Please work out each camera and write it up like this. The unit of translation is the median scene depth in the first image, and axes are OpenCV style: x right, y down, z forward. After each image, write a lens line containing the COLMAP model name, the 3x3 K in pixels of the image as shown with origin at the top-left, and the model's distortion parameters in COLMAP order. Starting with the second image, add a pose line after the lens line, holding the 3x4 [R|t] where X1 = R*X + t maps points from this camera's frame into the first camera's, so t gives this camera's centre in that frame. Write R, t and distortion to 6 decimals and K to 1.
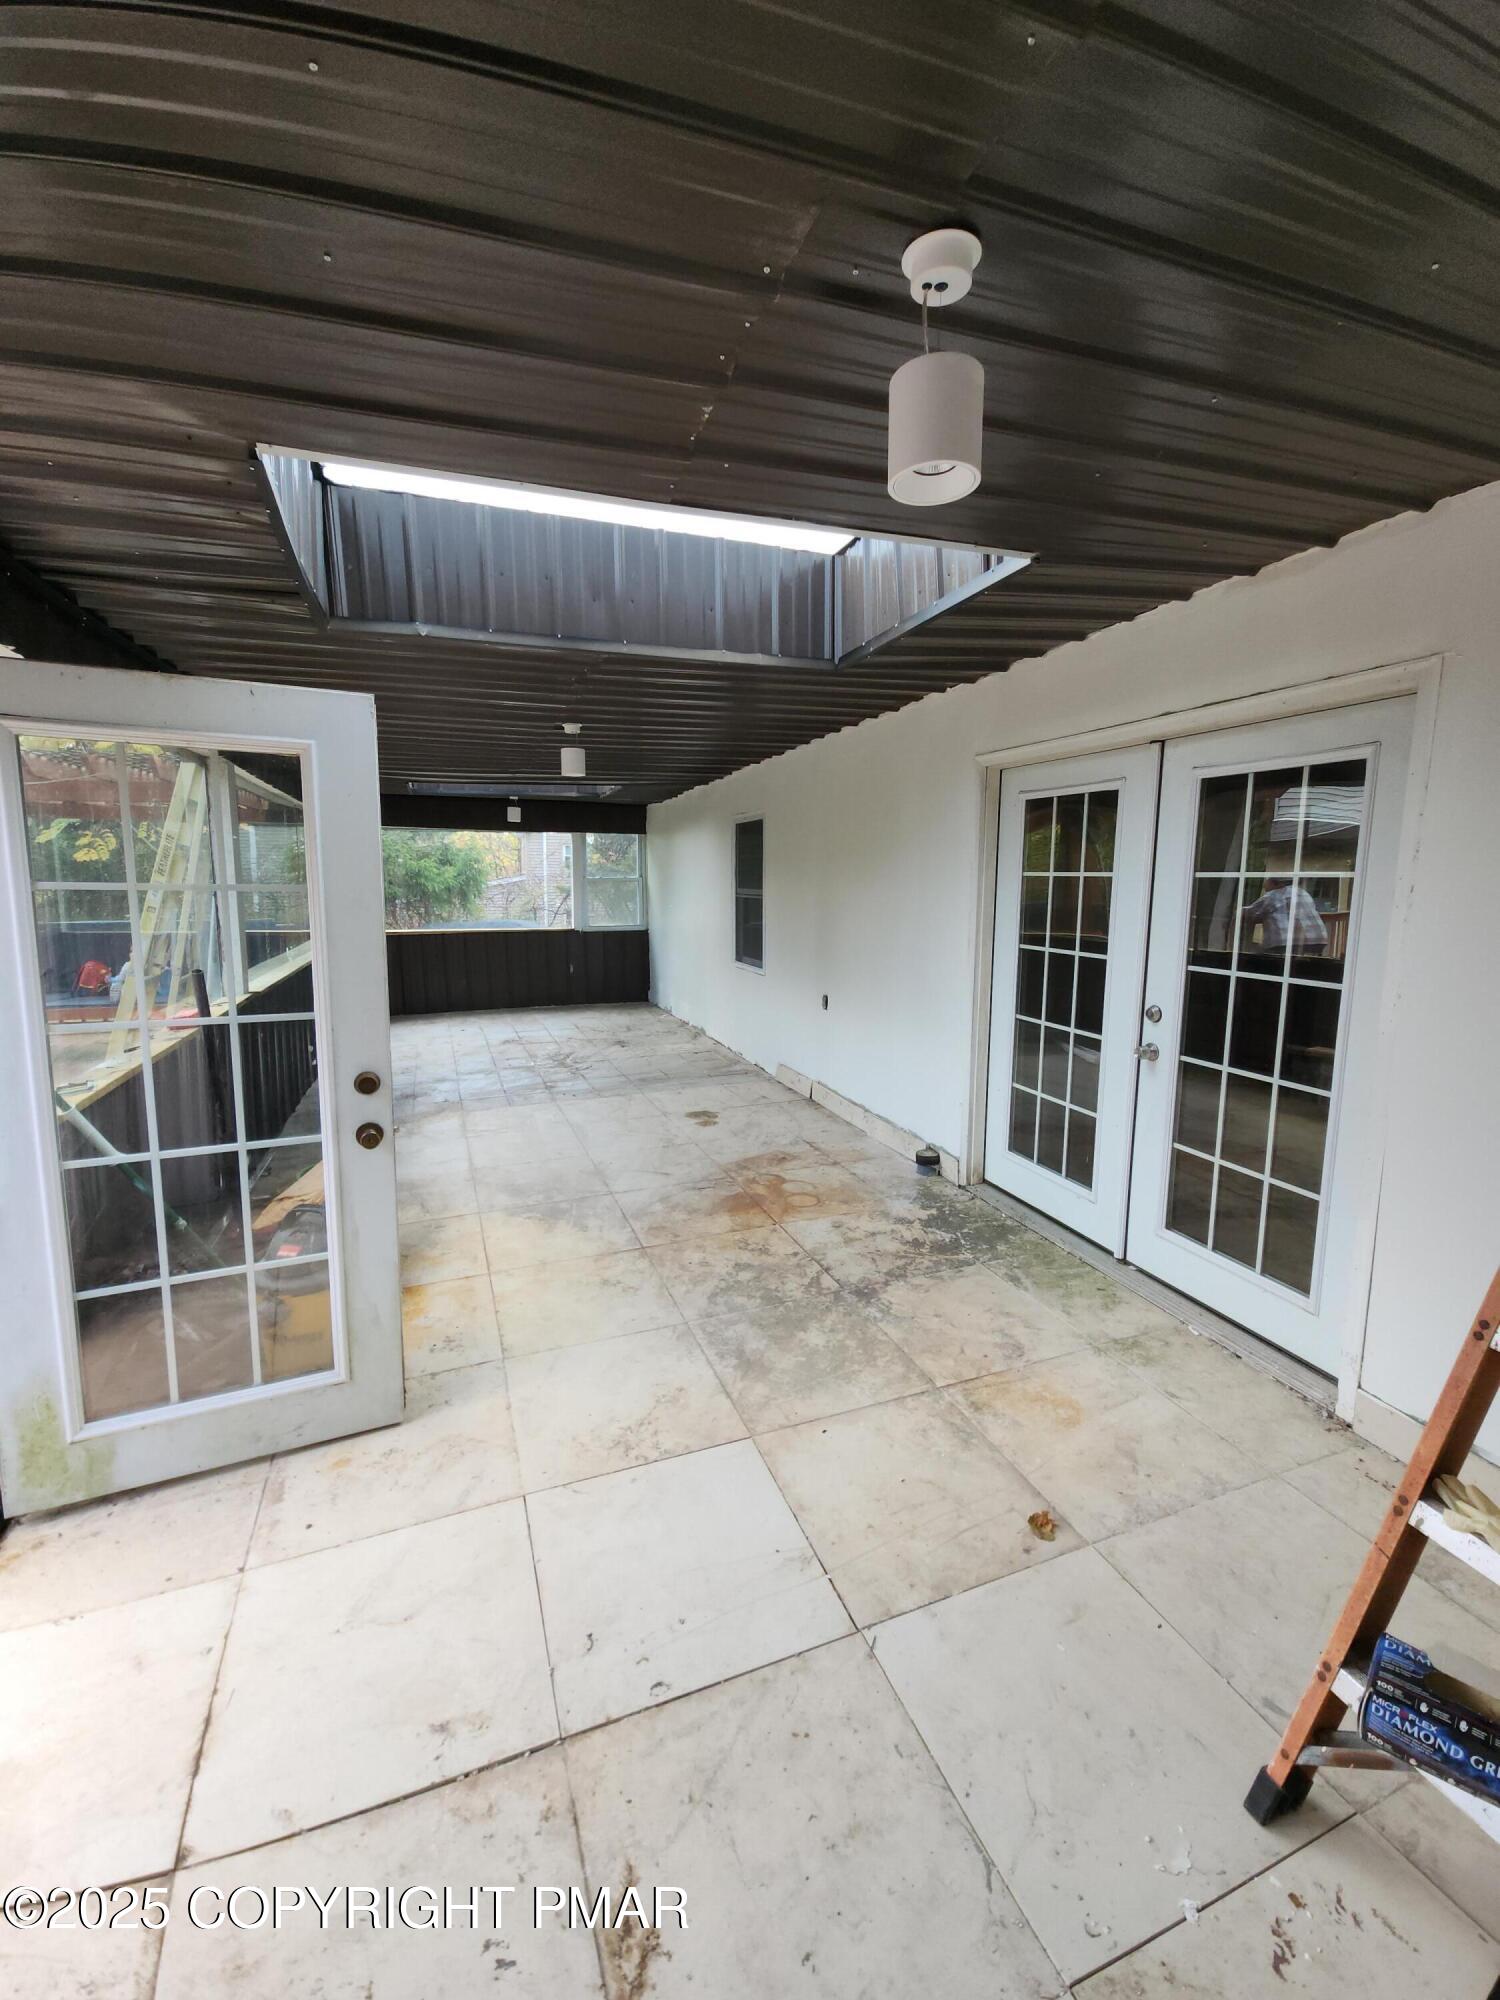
lens RADIAL K [[811.2, 0, 750.0], [0, 811.2, 1000.0], [0, 0, 1]] dist [0.022825, -0.012735]
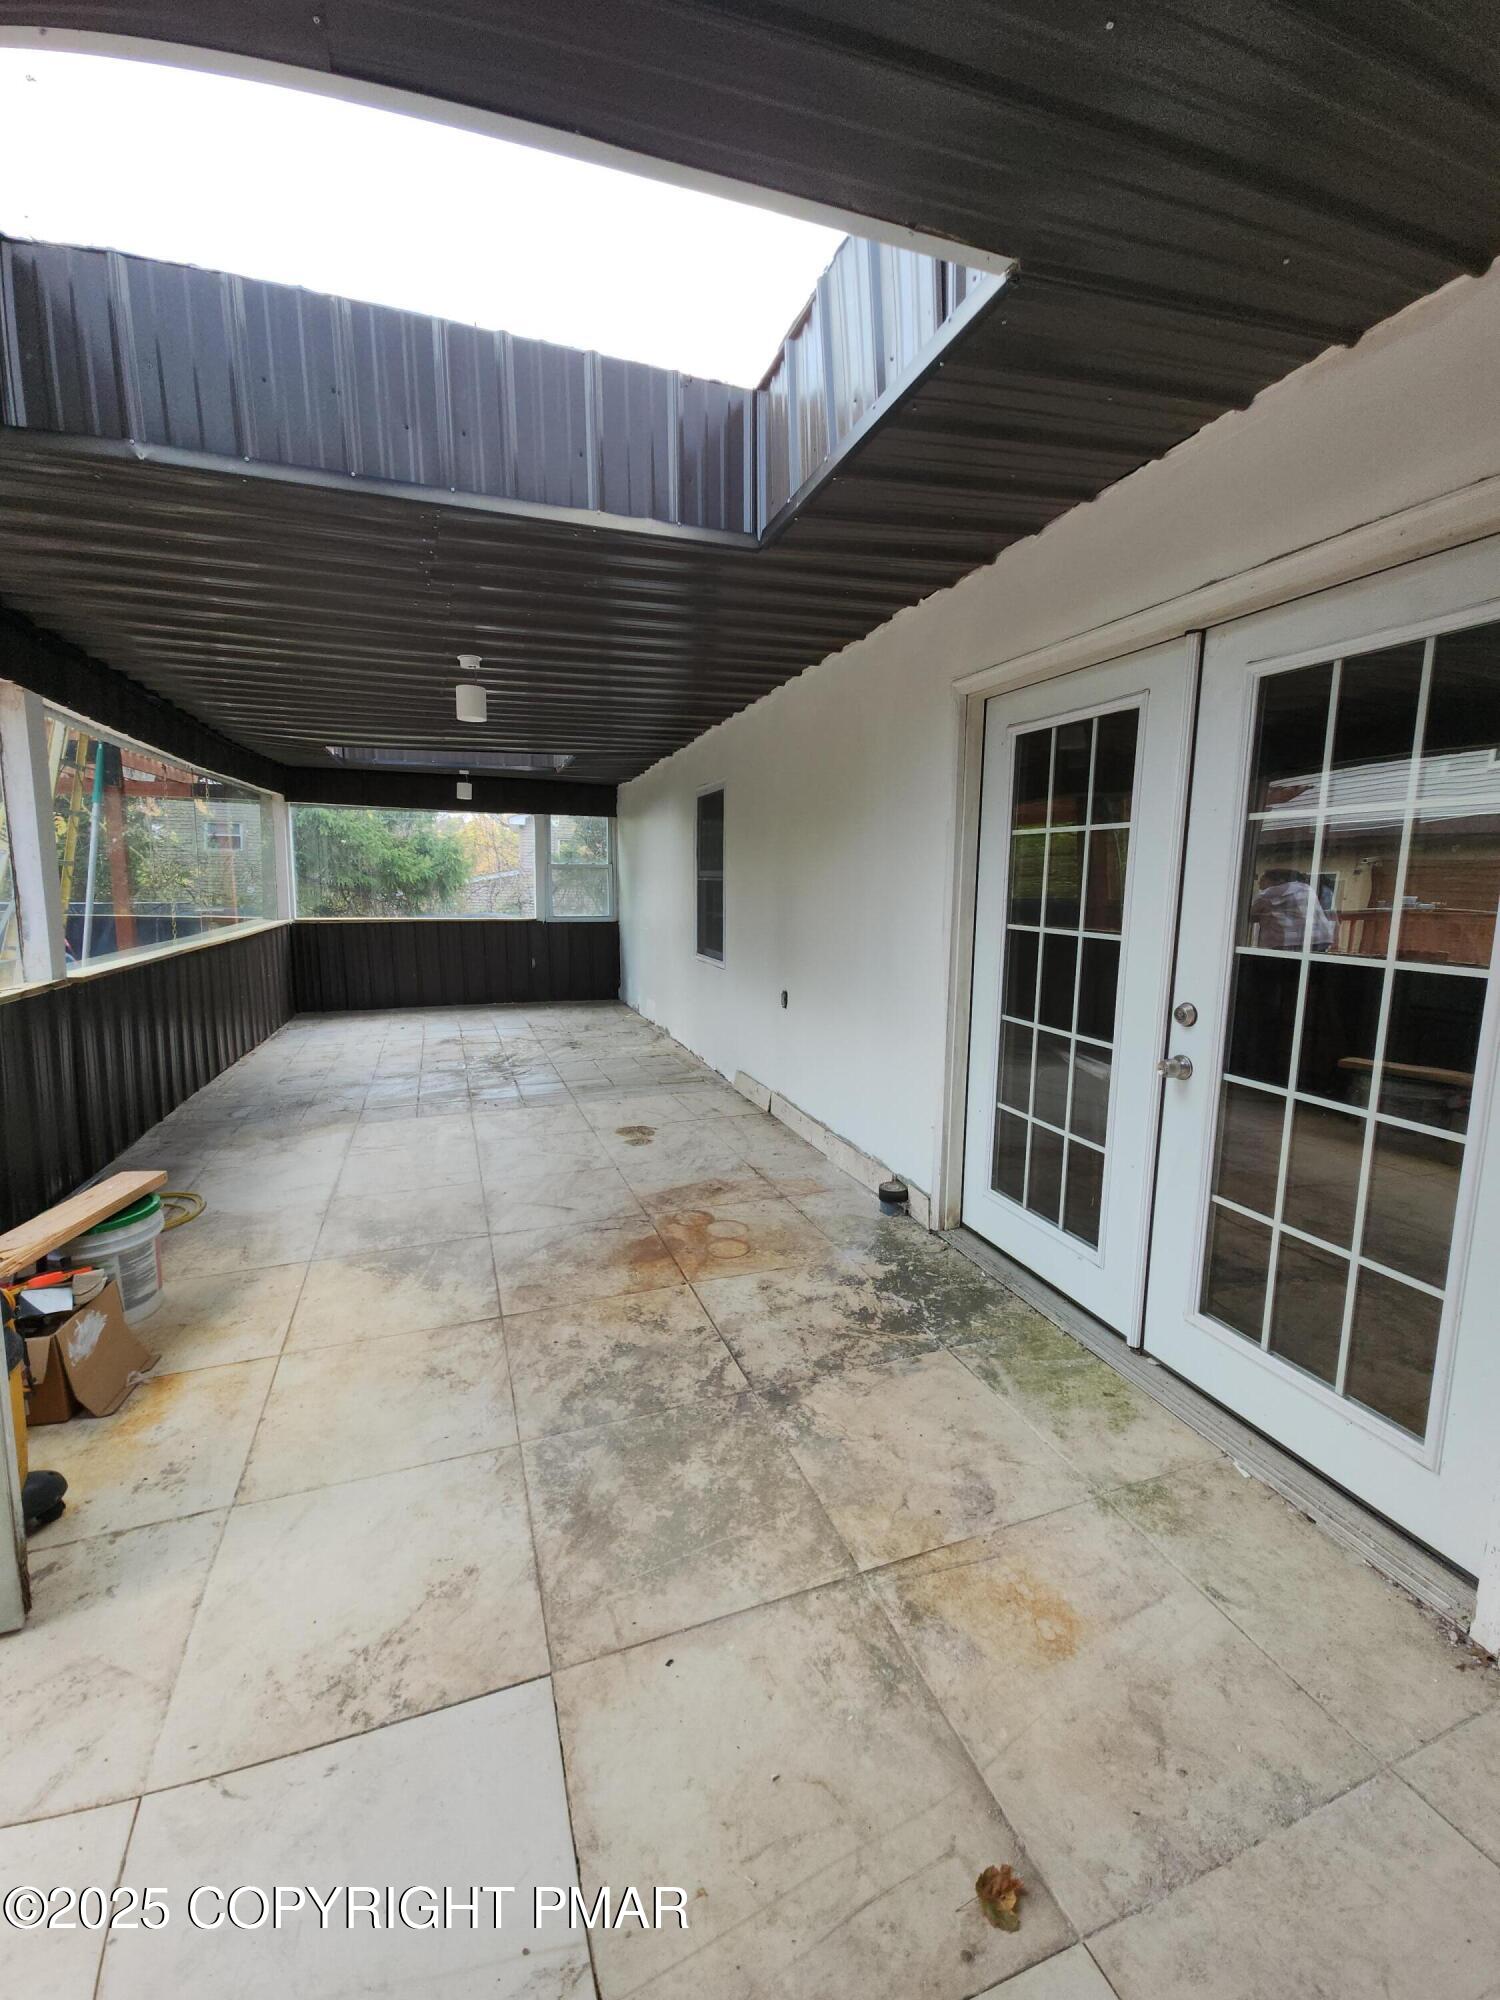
lens RADIAL K [[811.2, 0, 750.0], [0, 811.2, 1000.0], [0, 0, 1]] dist [0.022825, -0.012735]
pose [[0.999880, 0.010947, -0.010995, 0.112473], [-0.010972, 0.999937, -0.002171, 0.009575], [0.010970, 0.002291, 0.999937, 0.261979]]
